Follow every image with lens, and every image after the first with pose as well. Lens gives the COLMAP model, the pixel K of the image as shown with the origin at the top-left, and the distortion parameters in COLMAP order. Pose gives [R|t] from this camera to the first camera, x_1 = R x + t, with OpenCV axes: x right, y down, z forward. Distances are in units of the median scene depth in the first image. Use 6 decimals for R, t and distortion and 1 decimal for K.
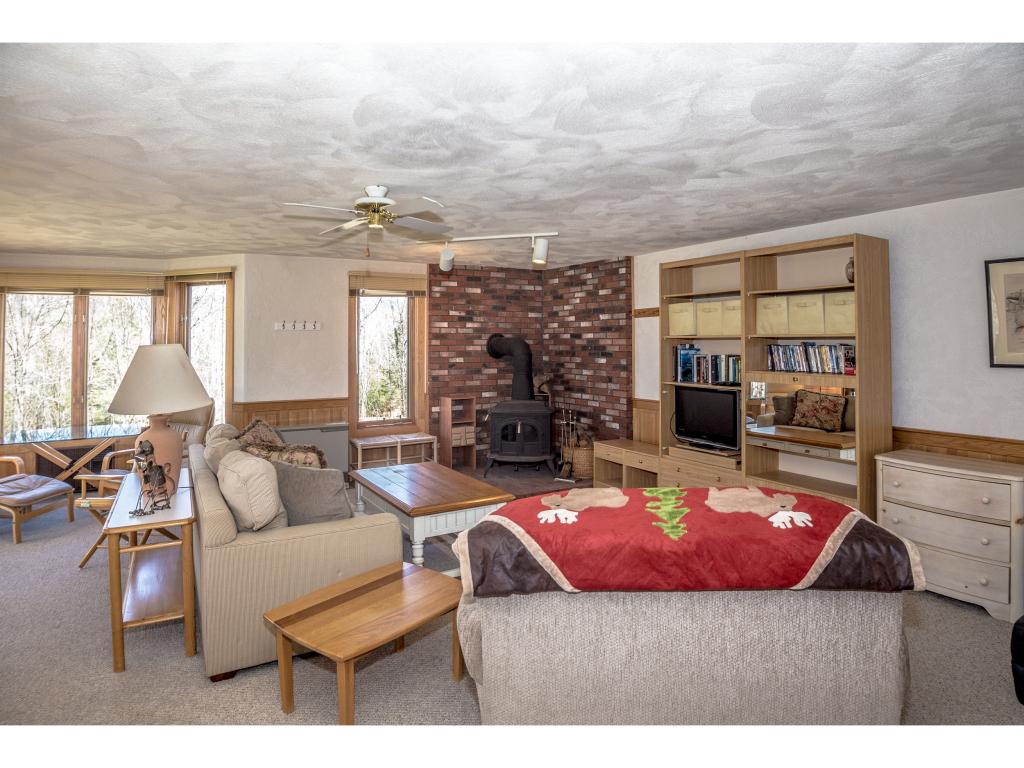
lens RADIAL K [[598.2, 0, 507.9], [0, 598.2, 326.0], [0, 0, 1]] dist [-0.029964, 0.000633]
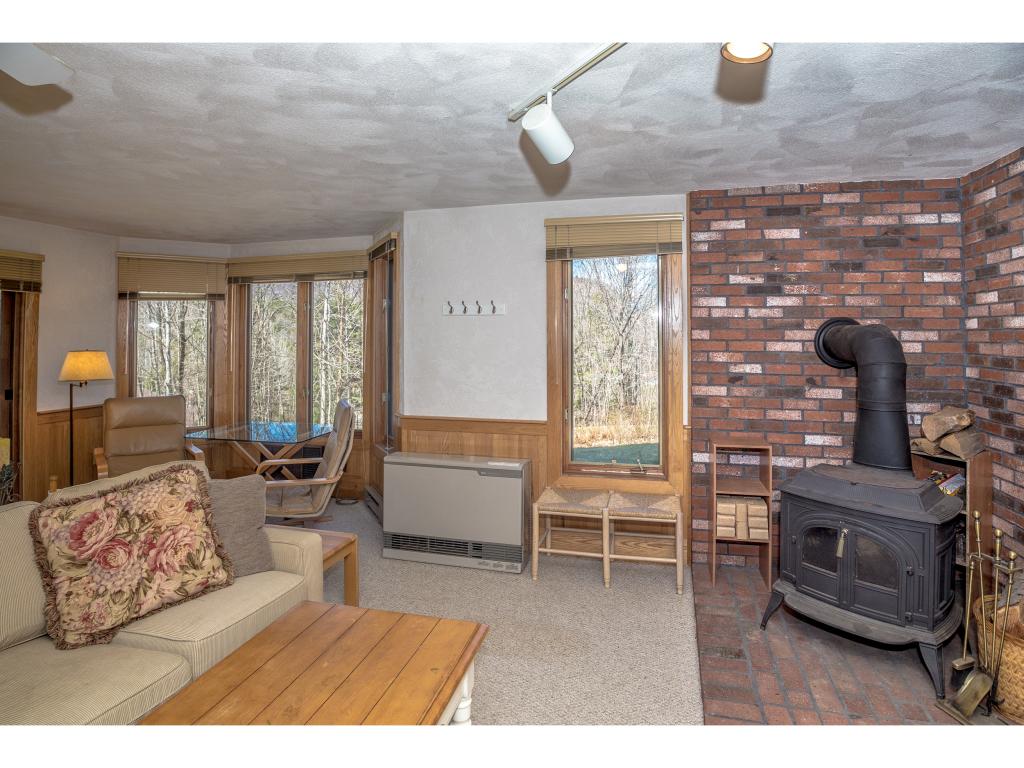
lens RADIAL K [[540.4, 0, 531.3], [0, 540.4, 323.4], [0, 0, 1]] dist [-0.047969, 0.000801]
pose [[0.726751, -0.006500, -0.686871, 0.106774], [0.011699, 0.999927, 0.002915, 0.014436], [0.686802, -0.010154, 0.726774, 0.562865]]
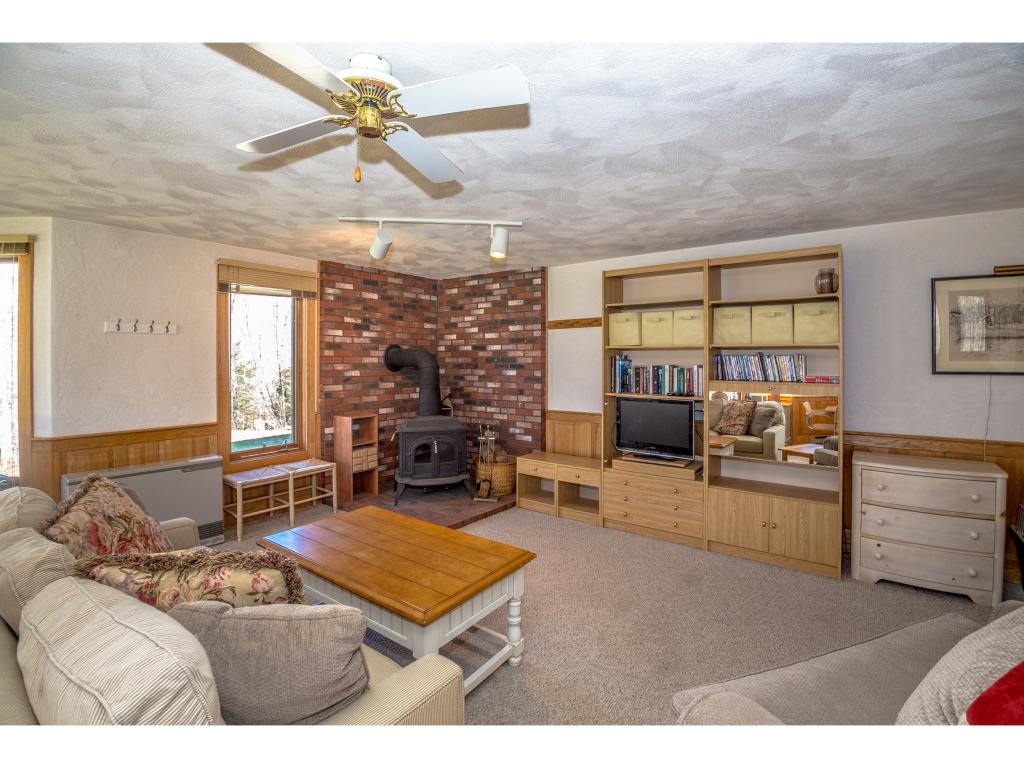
lens RADIAL K [[469.9, 0, 511.9], [0, 469.9, 360.8], [0, 0, 1]] dist [-0.037775, -0.000666]
pose [[0.921965, 0.001442, 0.387271, -0.143934], [-0.012705, 0.999567, 0.026524, 0.018276], [-0.387066, -0.029374, 0.921584, 0.292698]]
